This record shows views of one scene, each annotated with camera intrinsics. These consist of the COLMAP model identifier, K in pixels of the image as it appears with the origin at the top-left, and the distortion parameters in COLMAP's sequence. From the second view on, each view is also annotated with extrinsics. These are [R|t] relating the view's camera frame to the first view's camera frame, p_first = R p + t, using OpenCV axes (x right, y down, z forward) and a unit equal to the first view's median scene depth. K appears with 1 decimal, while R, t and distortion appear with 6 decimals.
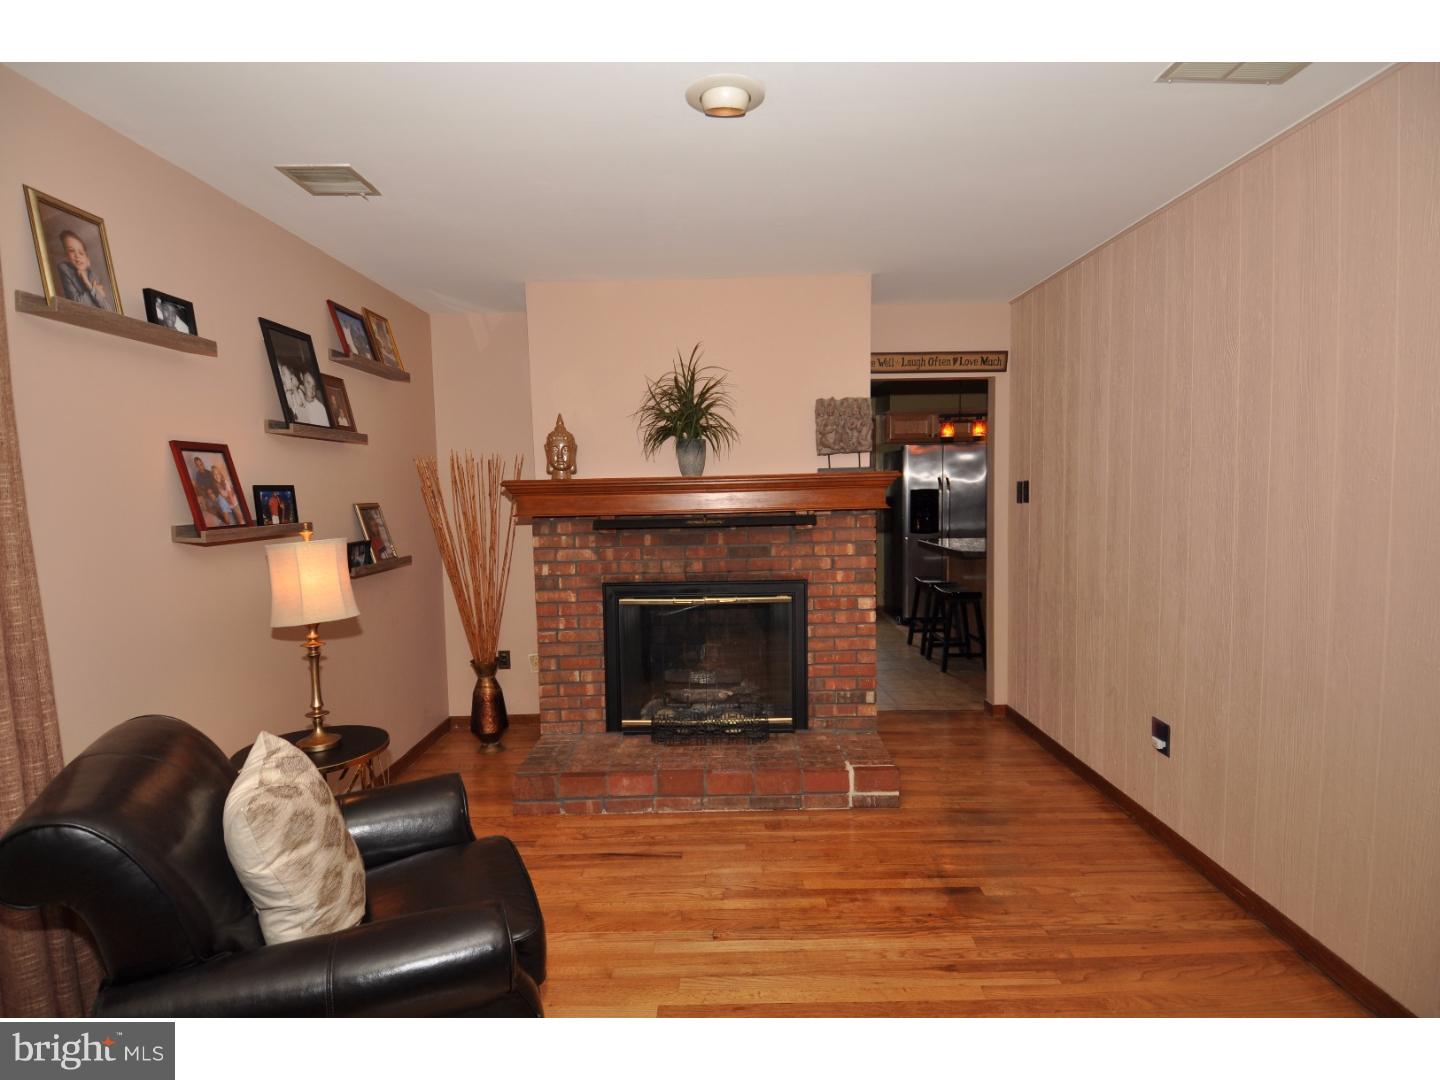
lens RADIAL K [[739.8, 0, 717.5], [0, 739.8, 543.1], [0, 0, 1]] dist [0.053262, -0.058675]
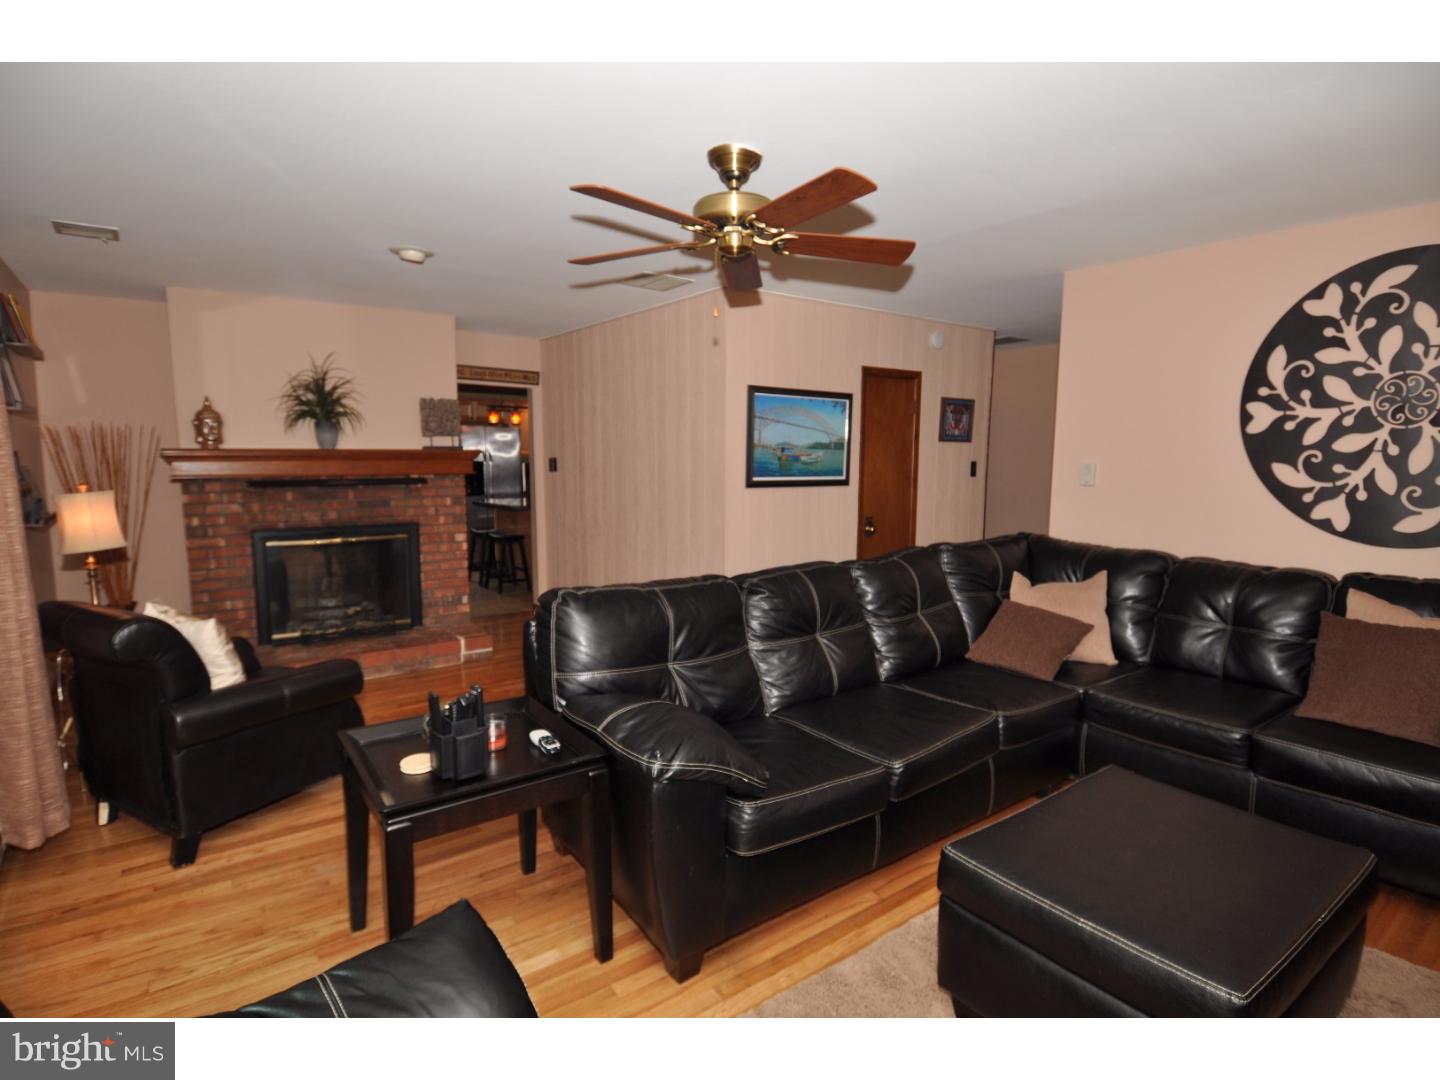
lens RADIAL K [[739.8, 0, 717.5], [0, 739.8, 543.1], [0, 0, 1]] dist [0.053262, -0.058675]
pose [[0.803881, -0.047825, 0.592864, -0.275049], [0.025139, 0.998603, 0.046469, 0.036297], [-0.594258, -0.022451, 0.803961, -0.520613]]
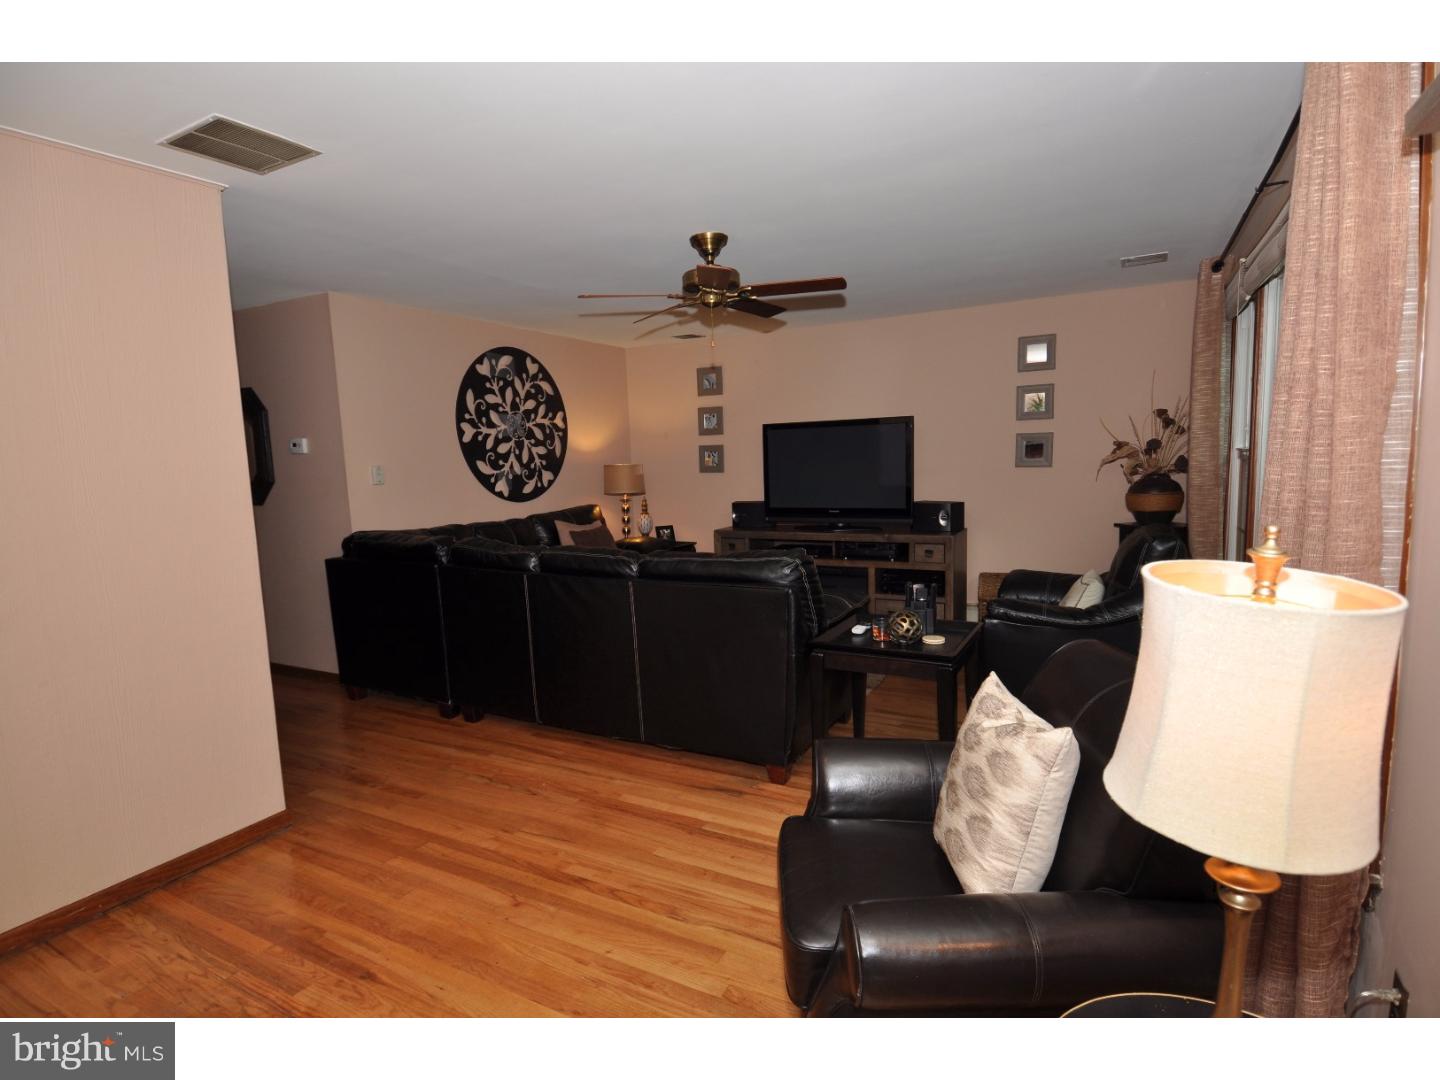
lens RADIAL K [[739.8, 0, 717.5], [0, 739.8, 543.1], [0, 0, 1]] dist [0.053262, -0.058675]
pose [[-0.878017, -0.008279, 0.478559, -0.321983], [0.087247, 0.980330, 0.177034, -0.066561], [-0.470611, 0.197192, -0.860024, 0.972159]]
